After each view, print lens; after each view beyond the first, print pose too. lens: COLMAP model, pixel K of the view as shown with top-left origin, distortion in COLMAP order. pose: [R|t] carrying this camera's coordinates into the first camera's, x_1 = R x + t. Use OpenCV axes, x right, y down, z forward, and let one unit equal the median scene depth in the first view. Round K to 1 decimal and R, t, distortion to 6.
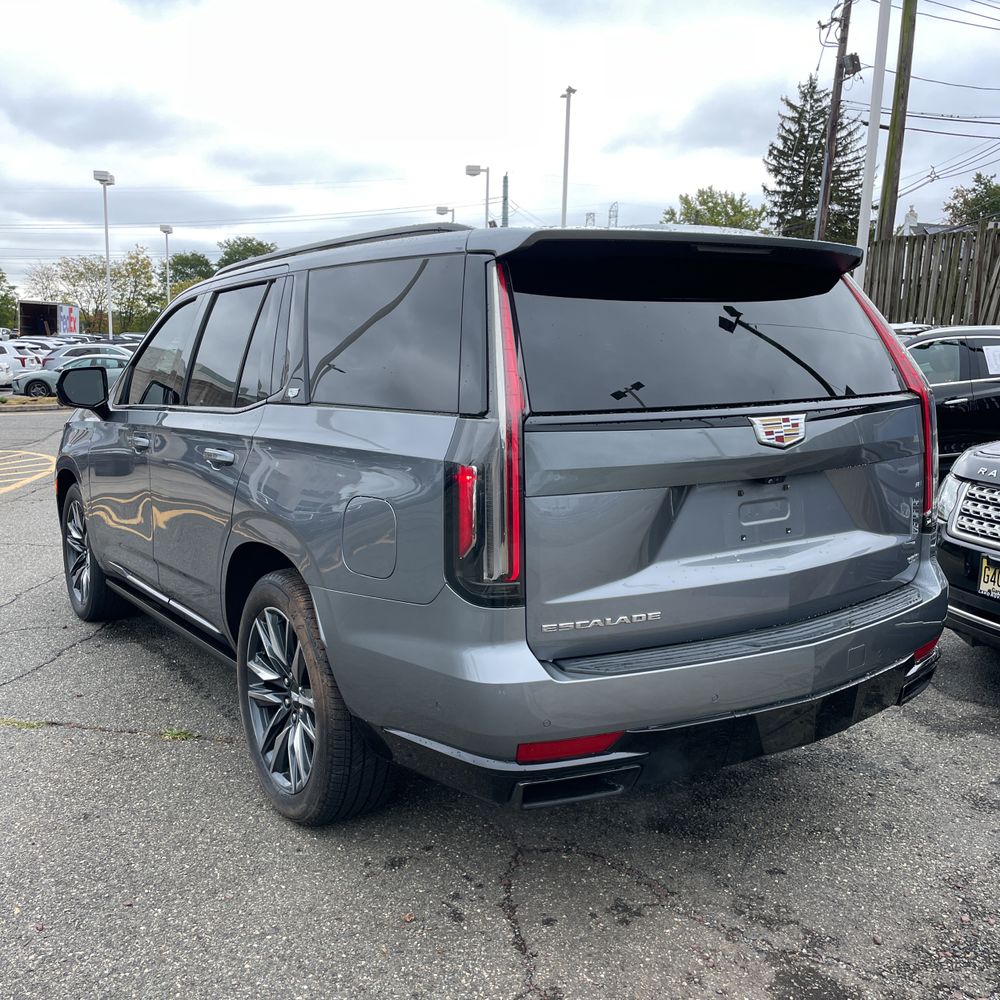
lens RADIAL K [[1019.1, 0, 500.0], [0, 1019.1, 500.0], [0, 0, 1]] dist [0.107891, -0.147967]
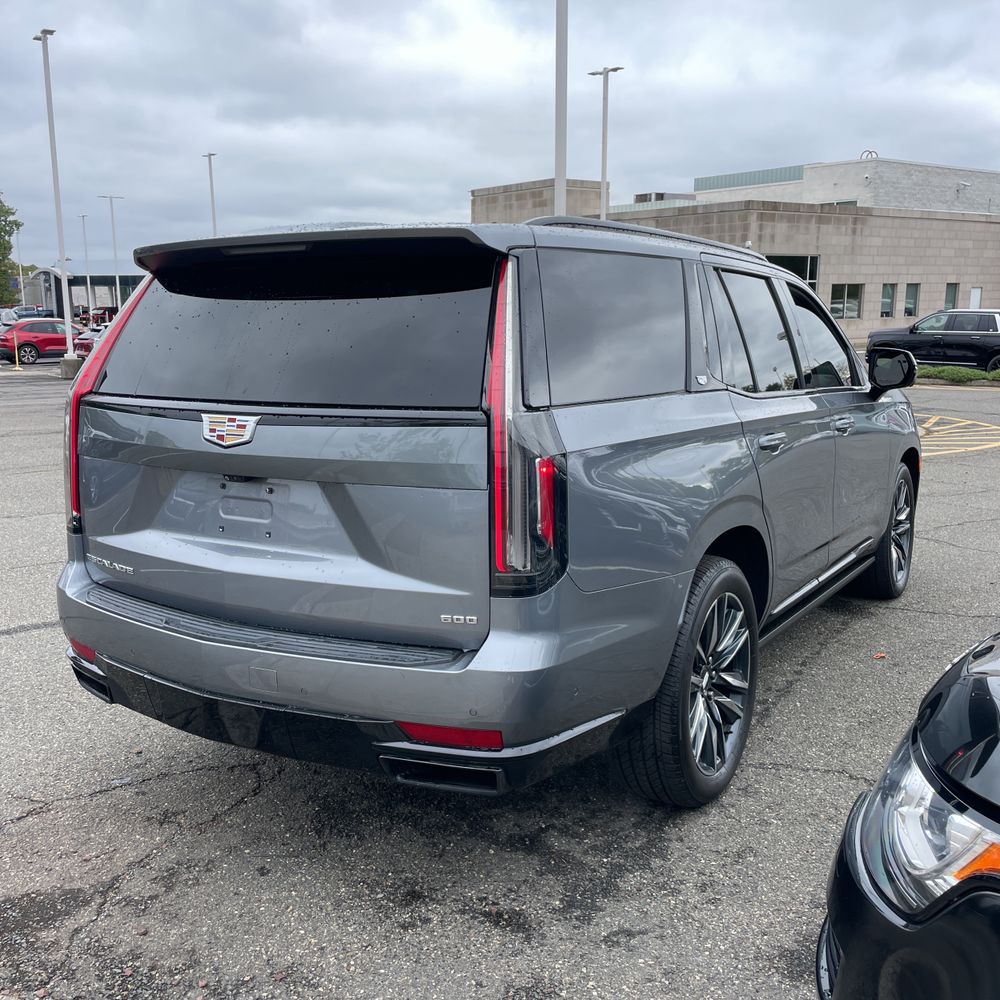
lens RADIAL K [[1019.1, 0, 500.0], [0, 1019.1, 500.0], [0, 0, 1]] dist [0.107891, -0.147967]
pose [[0.434464, 0.162634, -0.885884, 1.287890], [-0.132421, 0.984408, 0.115779, -0.151191], [0.890902, 0.067008, 0.449226, 0.785726]]
